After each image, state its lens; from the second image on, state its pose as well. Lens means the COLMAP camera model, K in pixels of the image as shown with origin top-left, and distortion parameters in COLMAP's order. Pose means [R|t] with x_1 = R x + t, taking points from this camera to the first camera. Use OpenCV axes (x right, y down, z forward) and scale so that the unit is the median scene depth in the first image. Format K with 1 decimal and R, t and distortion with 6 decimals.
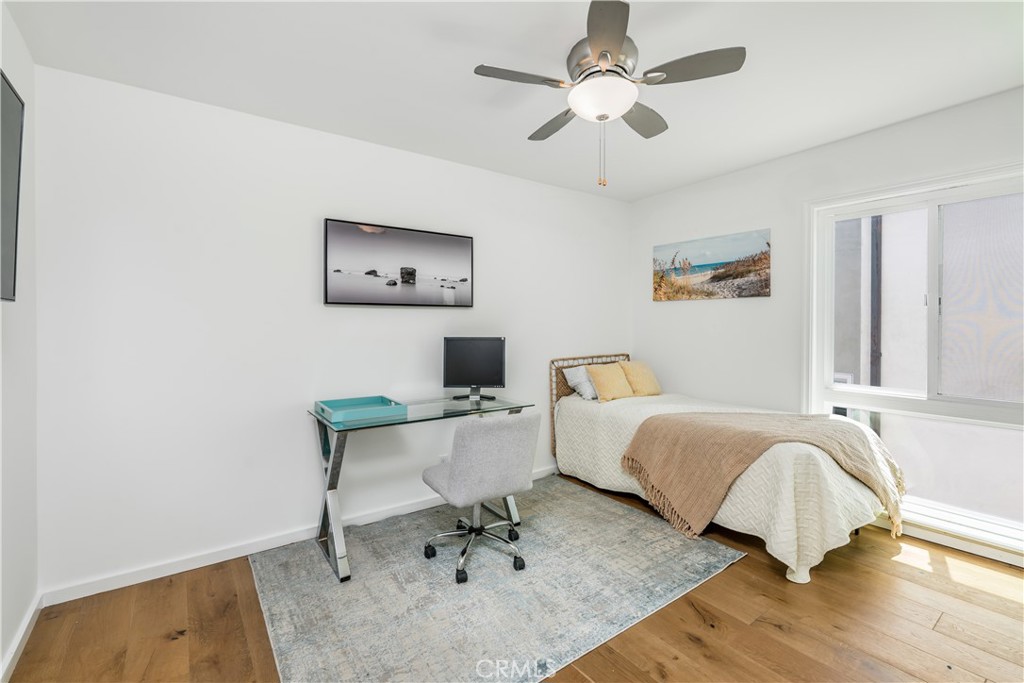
lens RADIAL K [[454.6, 0, 511.8], [0, 454.6, 320.5], [0, 0, 1]] dist [-0.000766, -0.000041]
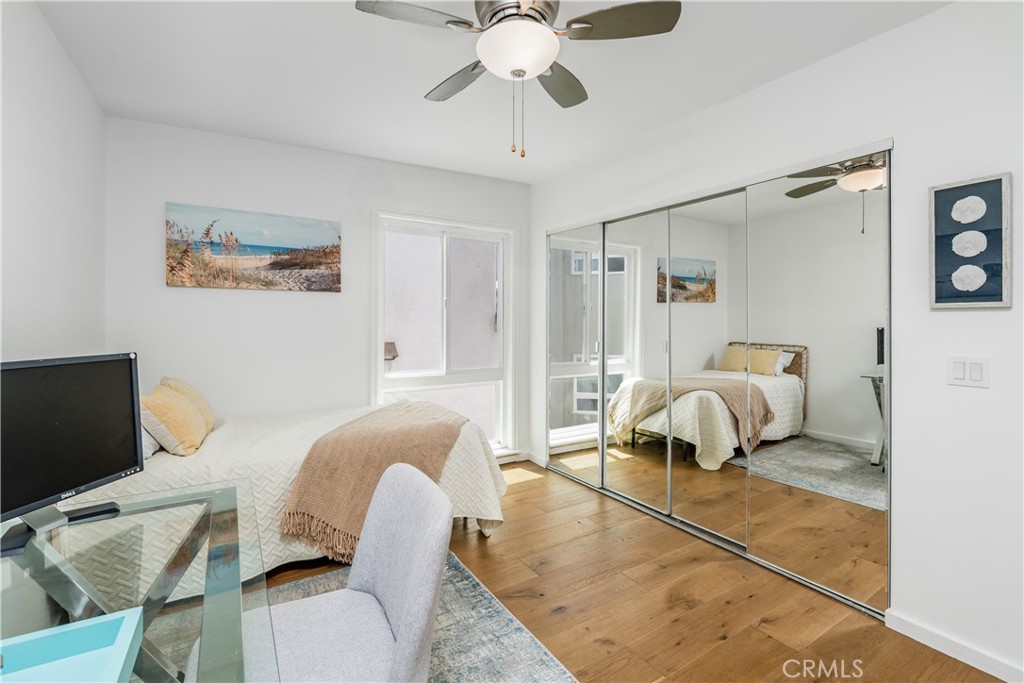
lens RADIAL K [[454.6, 0, 511.8], [0, 454.6, 320.5], [0, 0, 1]] dist [-0.000766, -0.000041]
pose [[0.068829, -0.001221, 0.997628, -0.349931], [-0.006879, 0.999975, 0.001699, 0.002923], [-0.997605, -0.006980, 0.068819, 0.529839]]
